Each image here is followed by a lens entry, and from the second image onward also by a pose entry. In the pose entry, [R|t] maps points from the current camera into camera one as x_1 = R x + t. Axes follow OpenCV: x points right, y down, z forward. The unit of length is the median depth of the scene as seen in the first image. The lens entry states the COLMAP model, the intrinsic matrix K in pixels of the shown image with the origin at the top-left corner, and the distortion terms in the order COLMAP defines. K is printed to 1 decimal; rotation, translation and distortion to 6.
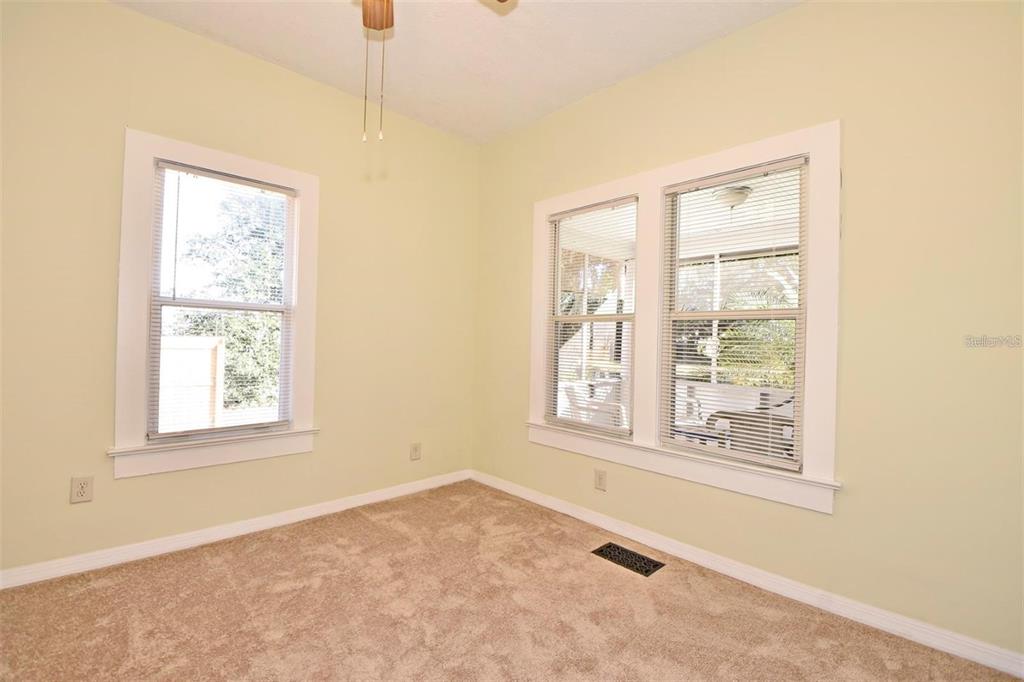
lens RADIAL K [[476.4, 0, 512.0], [0, 476.4, 341.0], [0, 0, 1]] dist [0.001537, -0.019639]
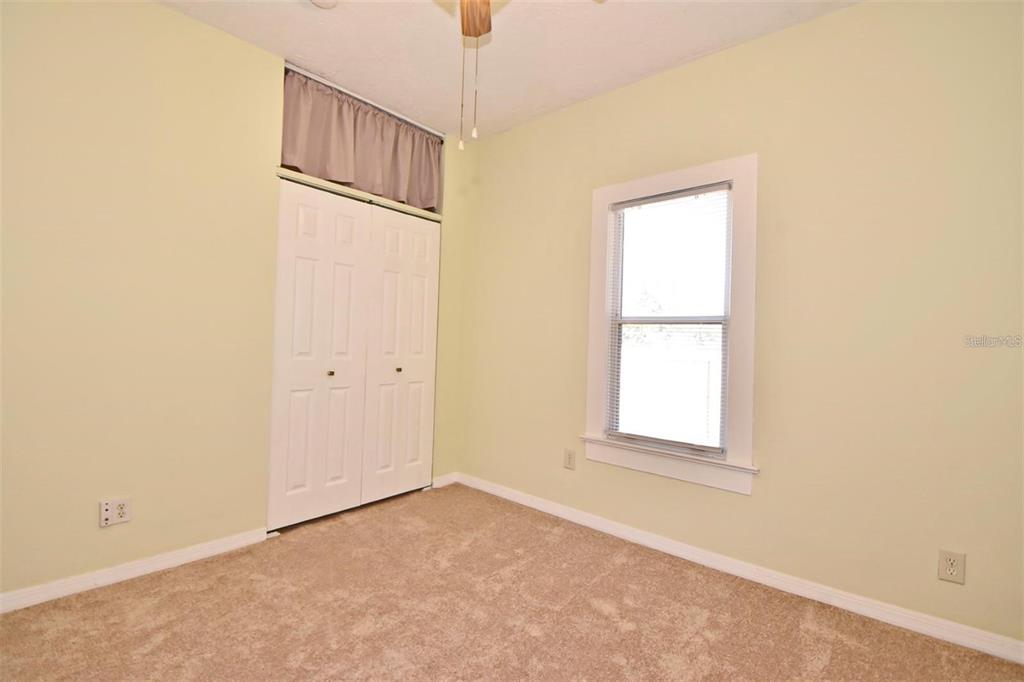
lens RADIAL K [[458.0, 0, 512.0], [0, 458.0, 341.0], [0, 0, 1]] dist [-0.000227, -0.016771]
pose [[0.092878, -0.026171, -0.995334, 0.373353], [-0.041949, 0.998664, -0.030173, 0.014490], [0.994793, 0.044556, 0.091656, 0.616818]]
